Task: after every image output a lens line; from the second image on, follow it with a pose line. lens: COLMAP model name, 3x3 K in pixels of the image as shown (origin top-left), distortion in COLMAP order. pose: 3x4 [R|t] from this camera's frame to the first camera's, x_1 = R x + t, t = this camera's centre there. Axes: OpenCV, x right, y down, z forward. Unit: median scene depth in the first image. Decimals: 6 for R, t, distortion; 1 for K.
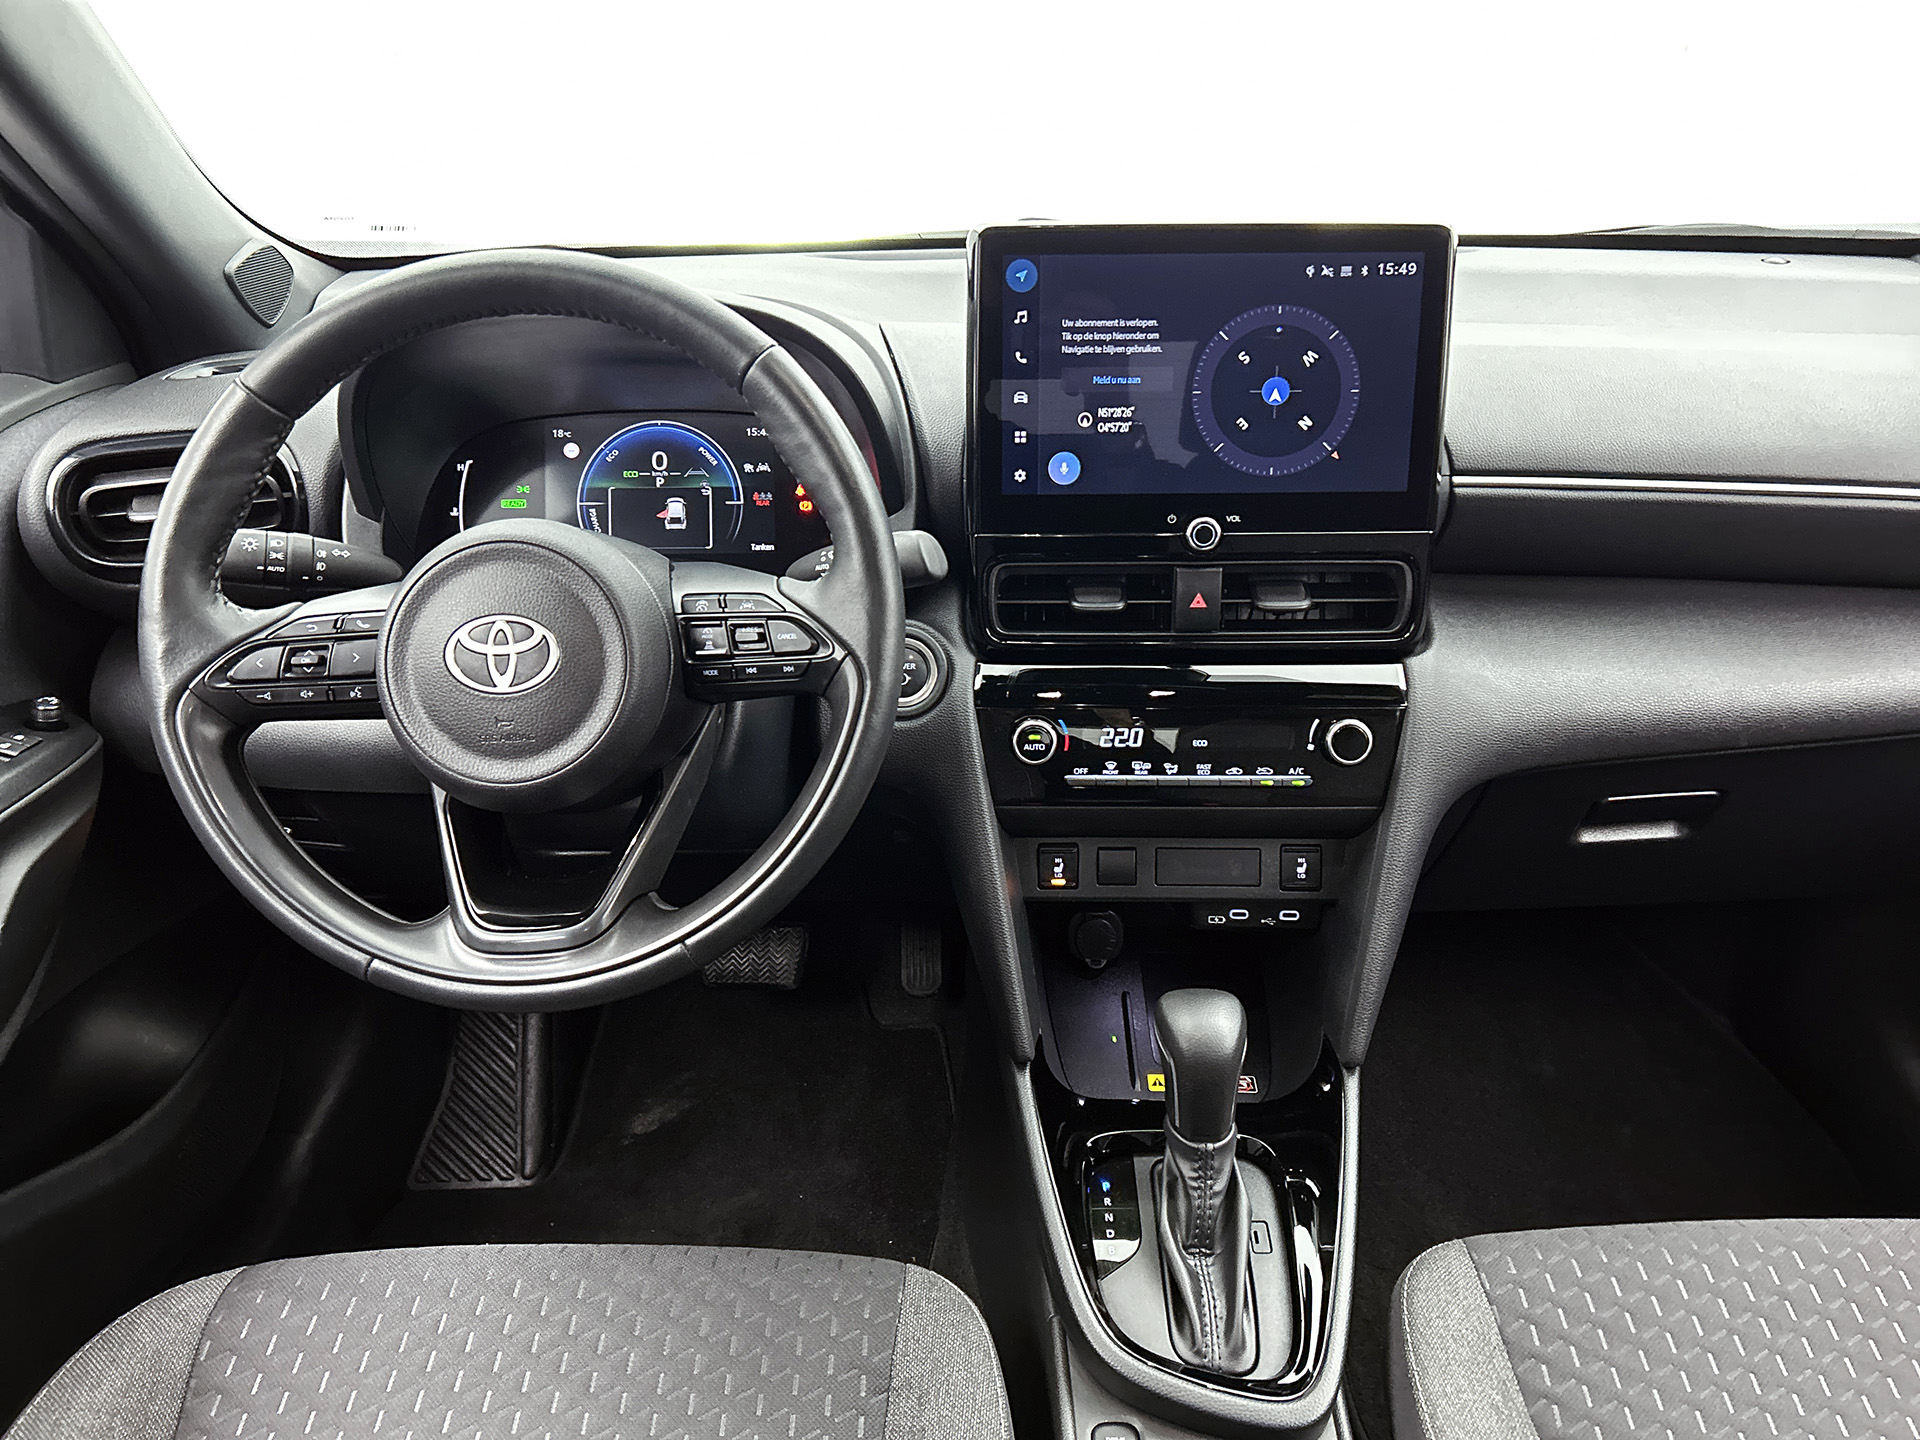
lens RADIAL K [[1459.7, 0, 958.3], [0, 1459.7, 718.1], [0, 0, 1]] dist [0.050127, -0.060777]
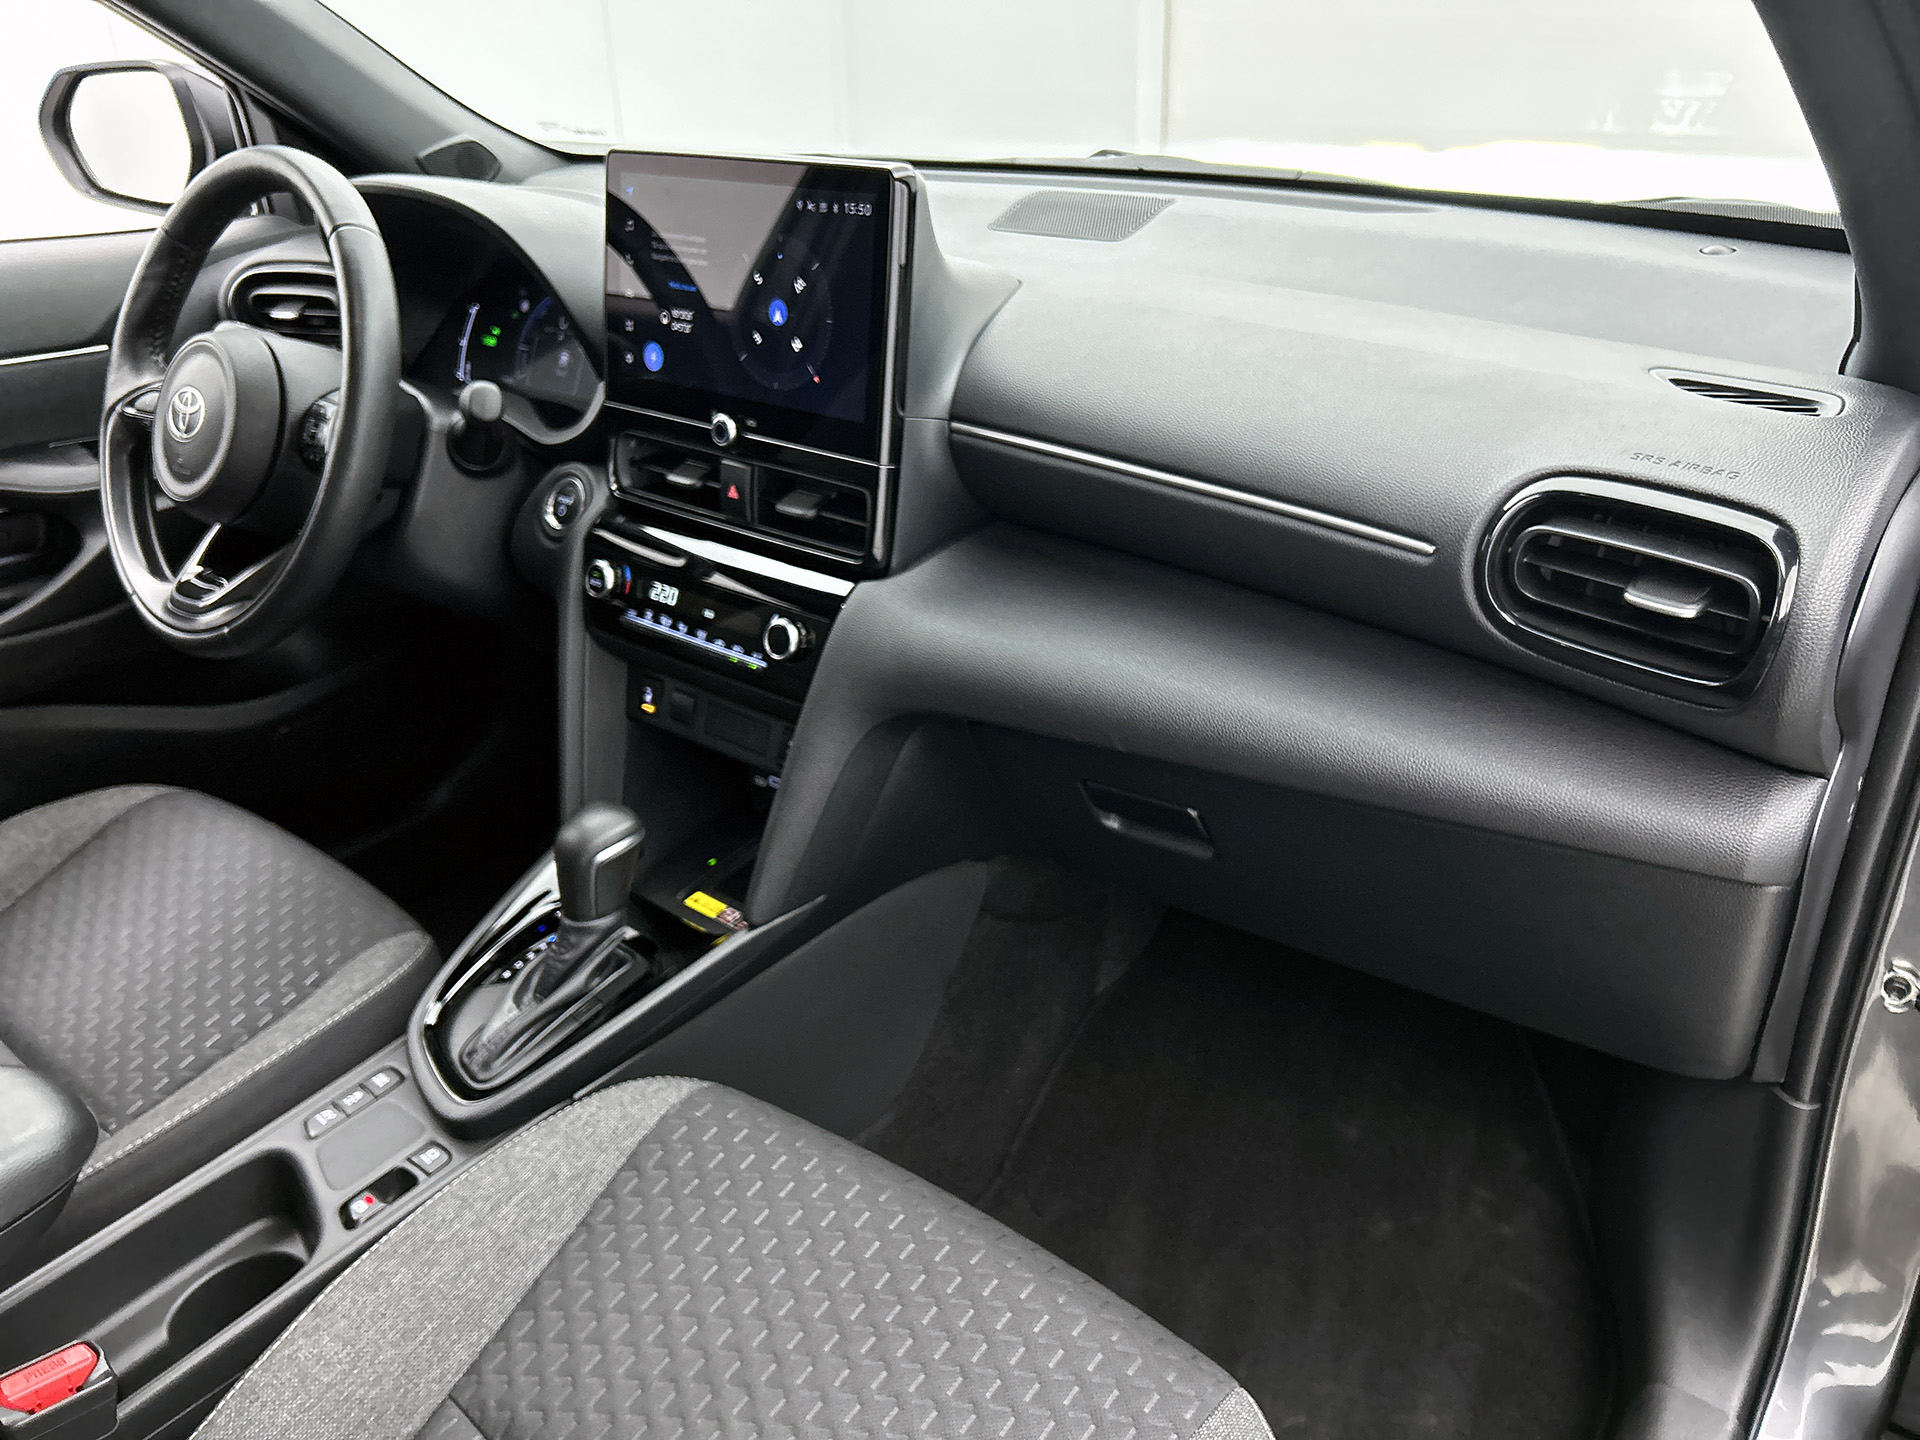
lens RADIAL K [[1459.7, 0, 961.2], [0, 1459.7, 733.2], [0, 0, 1]] dist [0.050127, -0.060777]
pose [[0.782912, 0.273506, -0.558787, 0.997724], [-0.241446, 0.961359, 0.132262, -0.093290], [0.573369, 0.031367, 0.818696, 0.173105]]
